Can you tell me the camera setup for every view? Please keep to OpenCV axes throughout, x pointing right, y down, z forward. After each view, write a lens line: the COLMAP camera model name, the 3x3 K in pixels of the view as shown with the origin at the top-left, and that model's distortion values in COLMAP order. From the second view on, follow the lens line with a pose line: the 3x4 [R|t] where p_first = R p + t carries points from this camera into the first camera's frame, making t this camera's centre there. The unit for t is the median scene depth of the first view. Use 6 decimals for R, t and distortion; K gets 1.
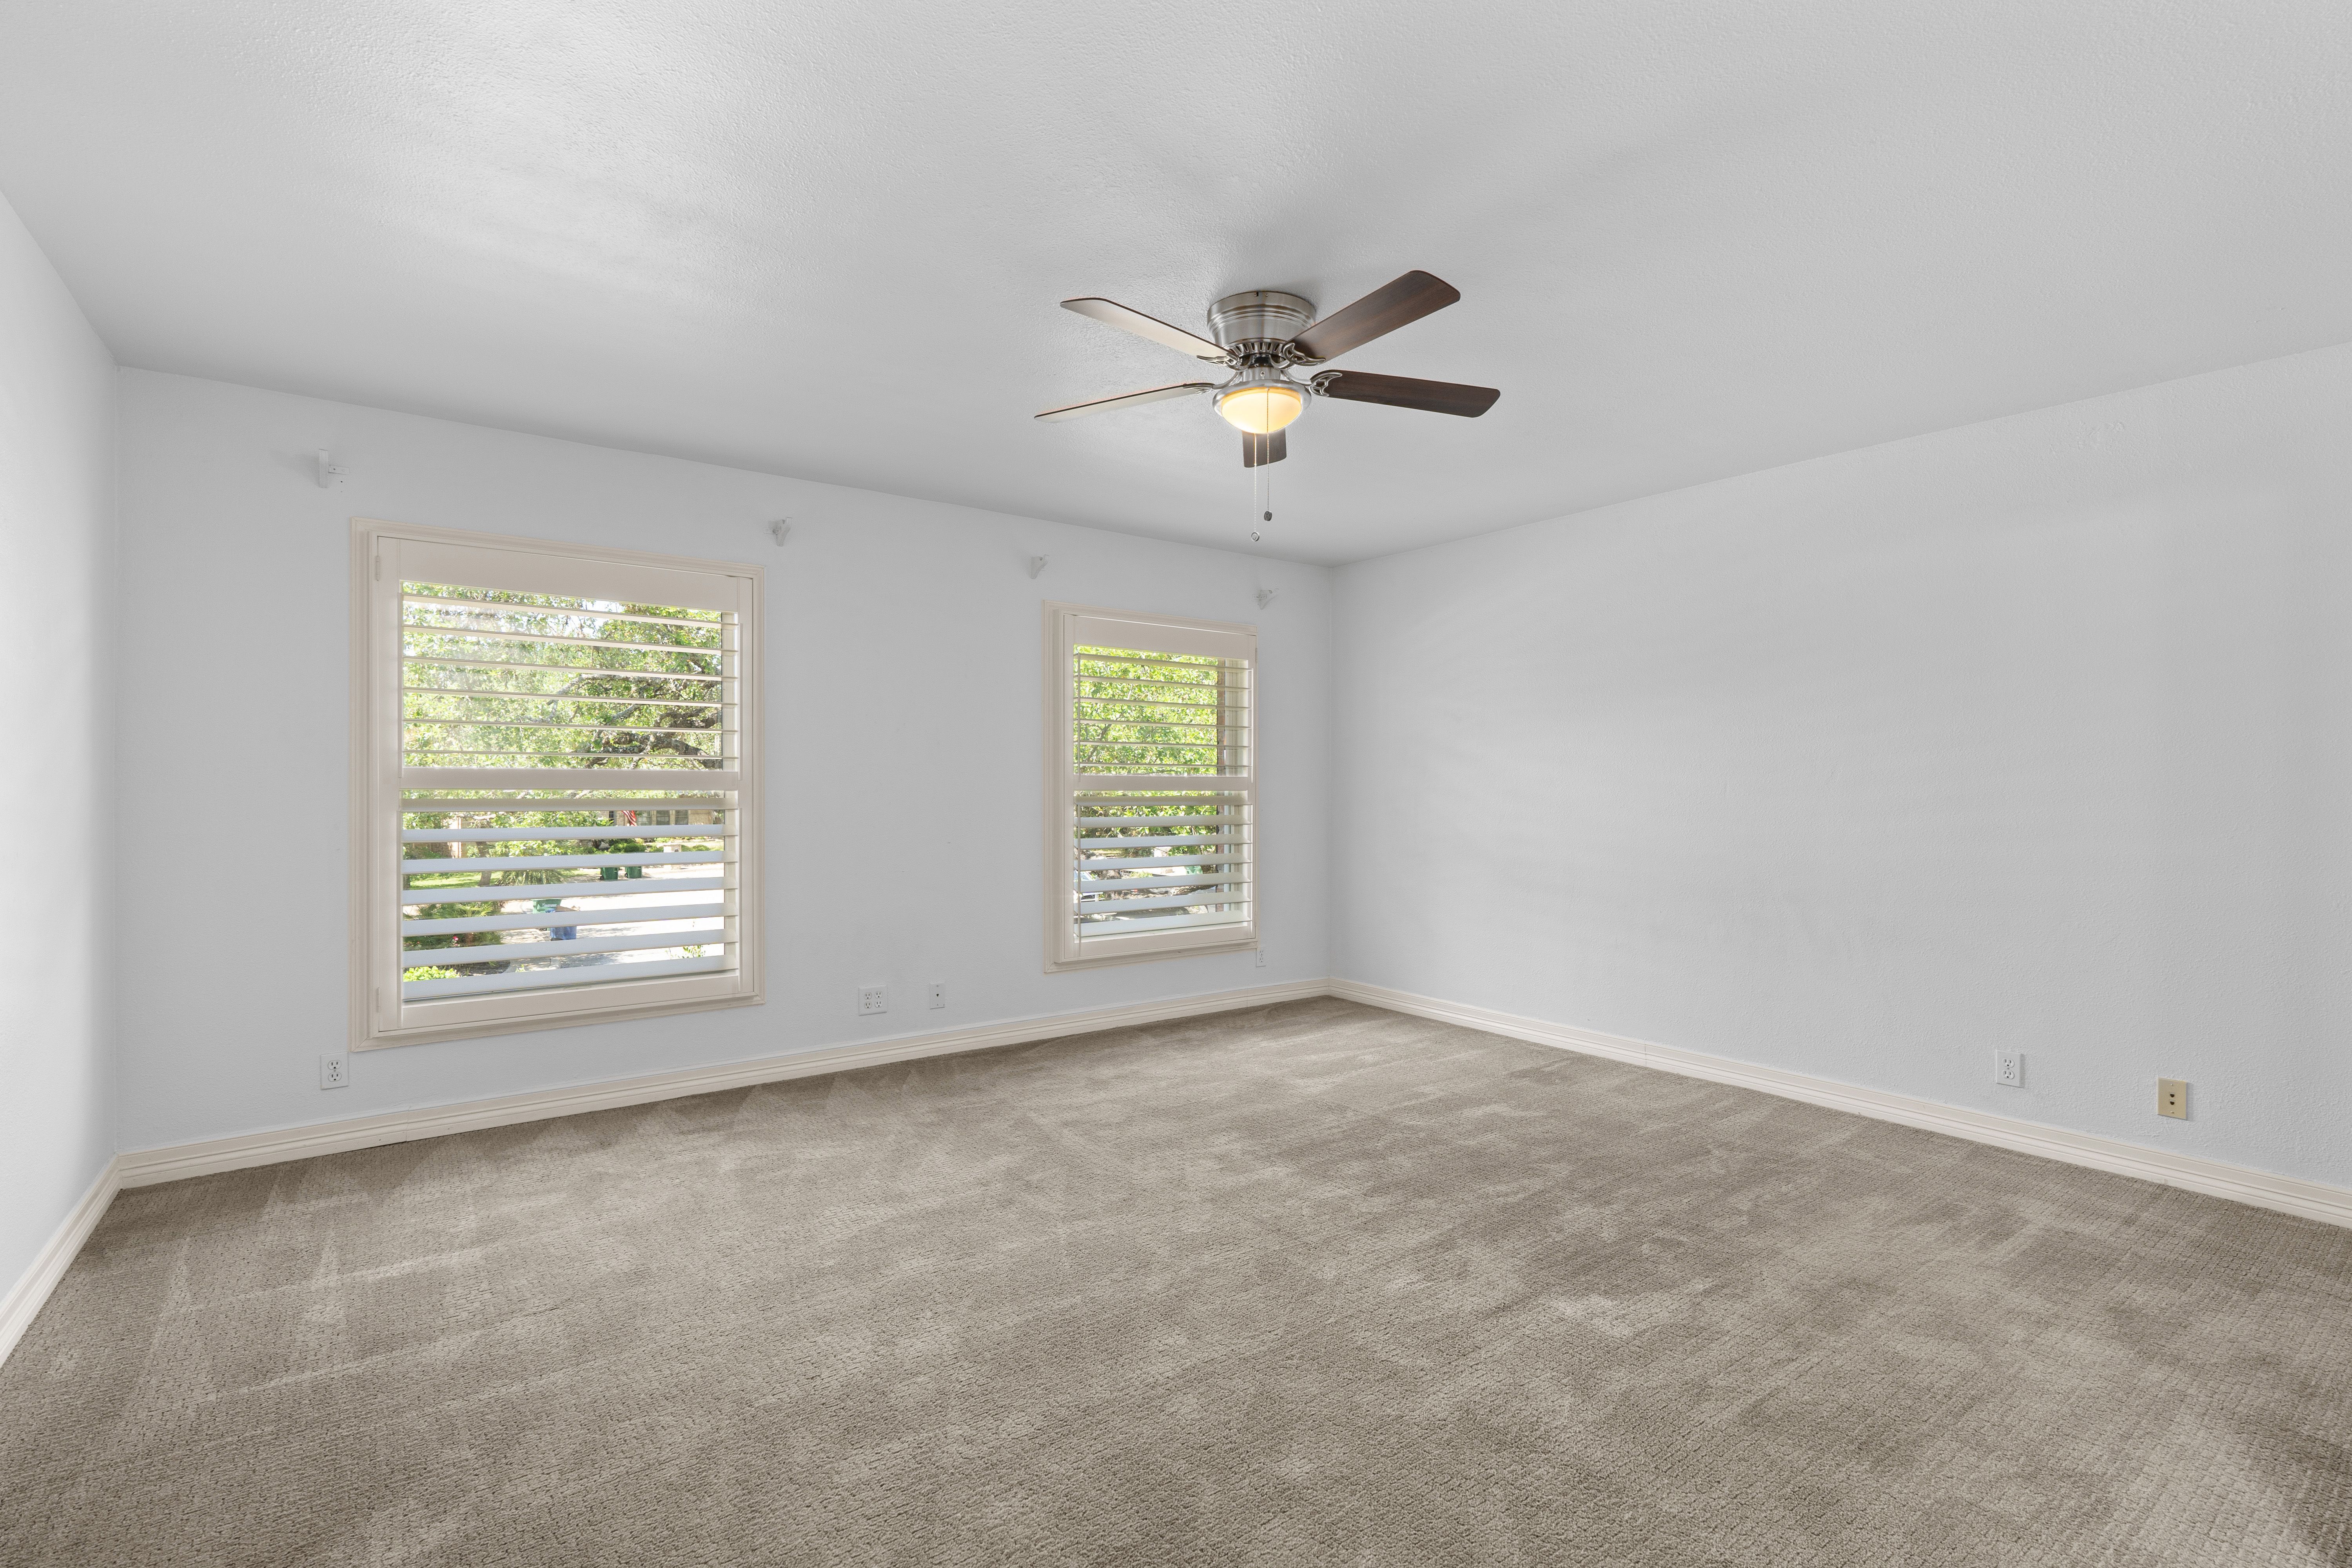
lens RADIAL K [[1073.9, 0, 1170.8], [0, 1073.9, 769.3], [0, 0, 1]] dist [-0.002302, 0.000986]
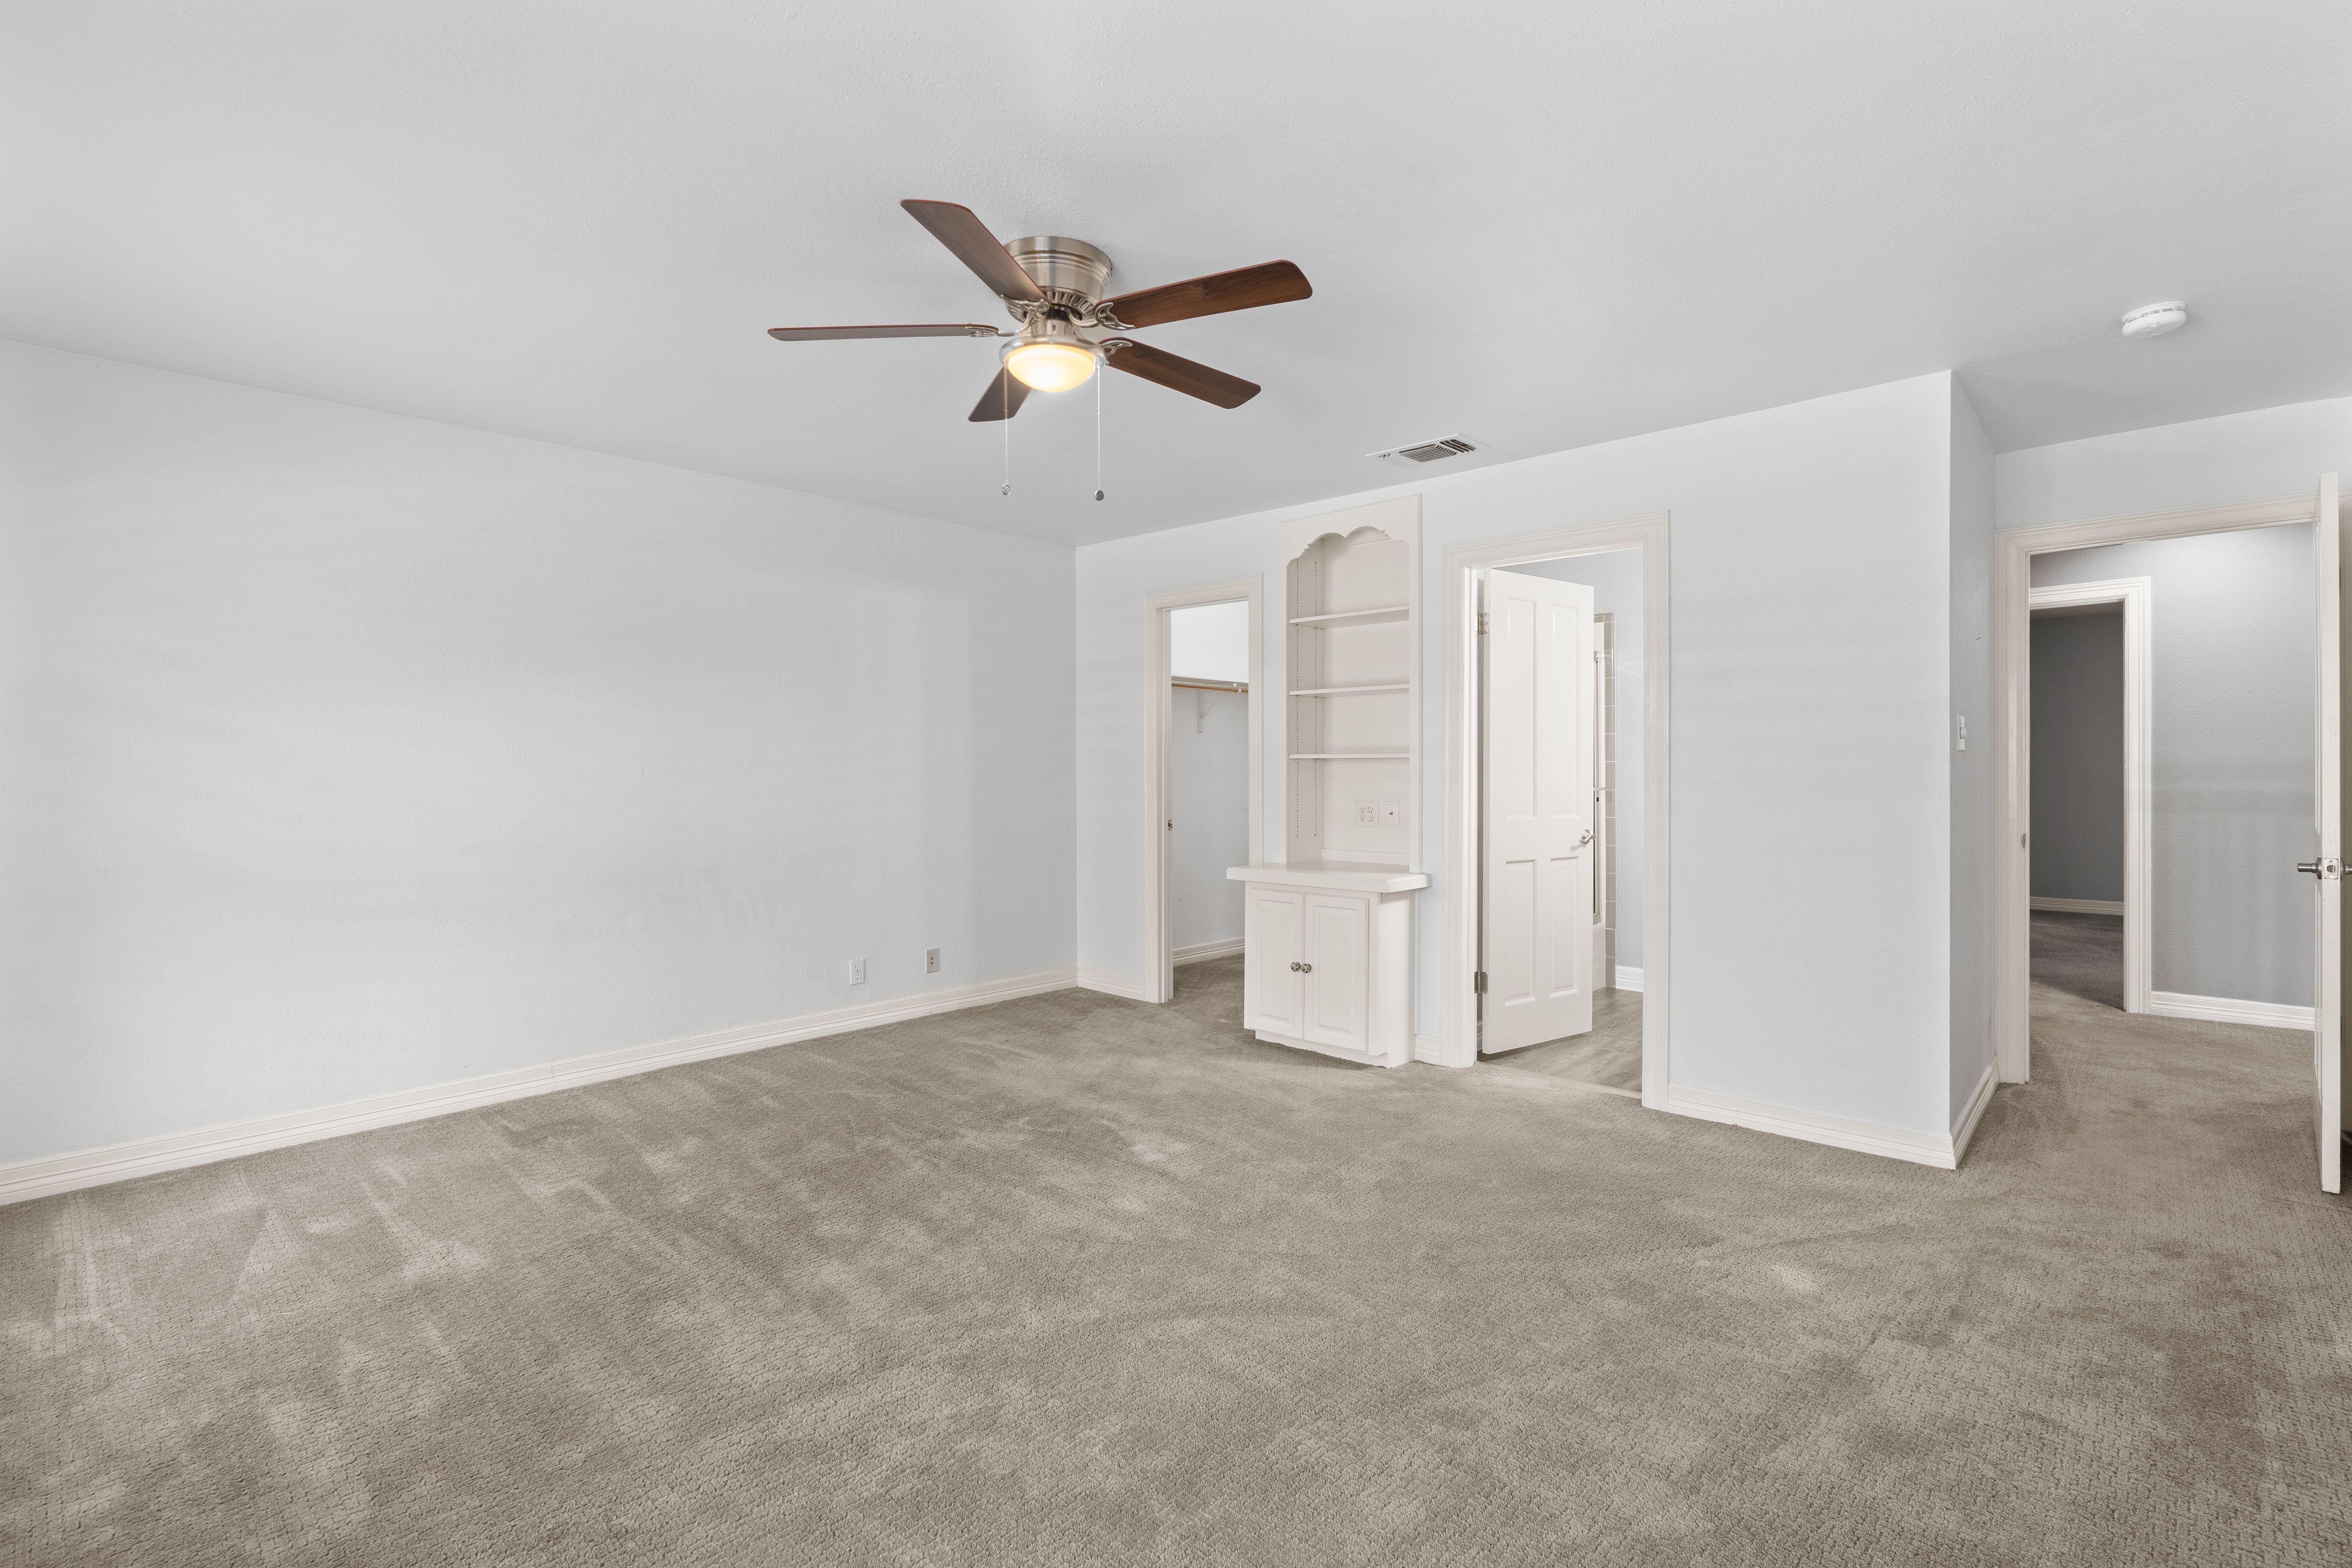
lens RADIAL K [[1073.9, 0, 1170.8], [0, 1073.9, 769.3], [0, 0, 1]] dist [-0.002302, 0.000986]
pose [[-0.173991, -0.003953, 0.984739, -0.707021], [-0.001610, 0.999992, 0.003730, 0.011328], [-0.984746, -0.000937, -0.173995, 0.905665]]
